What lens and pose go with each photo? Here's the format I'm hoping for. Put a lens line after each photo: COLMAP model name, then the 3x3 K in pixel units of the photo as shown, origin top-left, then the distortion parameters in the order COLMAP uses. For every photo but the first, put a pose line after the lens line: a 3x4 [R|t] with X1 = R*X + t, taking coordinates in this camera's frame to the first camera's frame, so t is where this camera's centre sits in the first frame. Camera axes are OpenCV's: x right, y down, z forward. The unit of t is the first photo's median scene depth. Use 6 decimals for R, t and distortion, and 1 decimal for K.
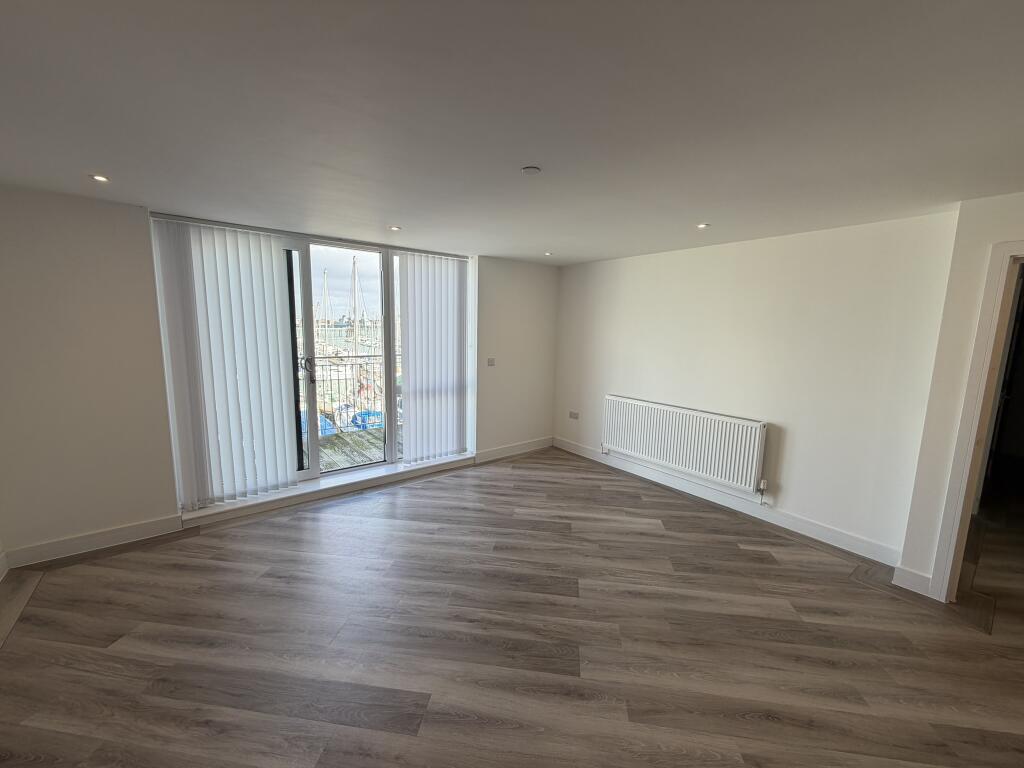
lens RADIAL K [[410.2, 0, 510.9], [0, 410.2, 386.8], [0, 0, 1]] dist [0.001361, 0.000534]
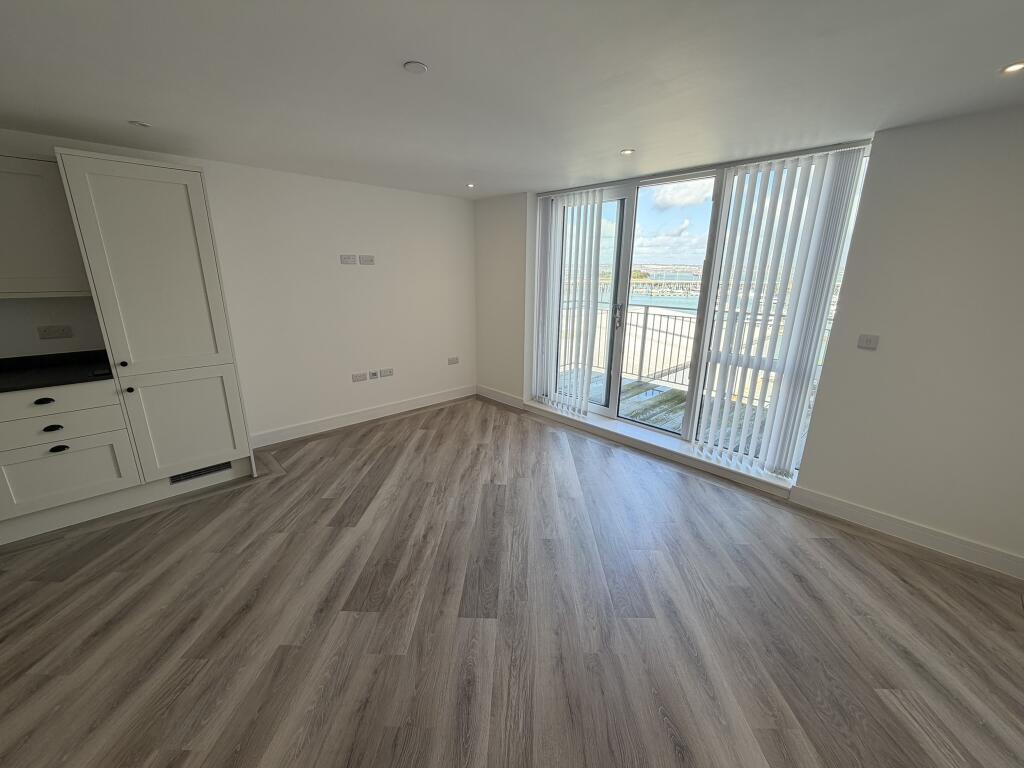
lens RADIAL K [[410.2, 0, 510.9], [0, 410.2, 386.8], [0, 0, 1]] dist [0.001361, 0.000534]
pose [[0.094881, 0.253510, -0.962668, 0.657907], [-0.156373, 0.958821, 0.237085, -0.090085], [0.983130, 0.128040, 0.130616, 0.752482]]
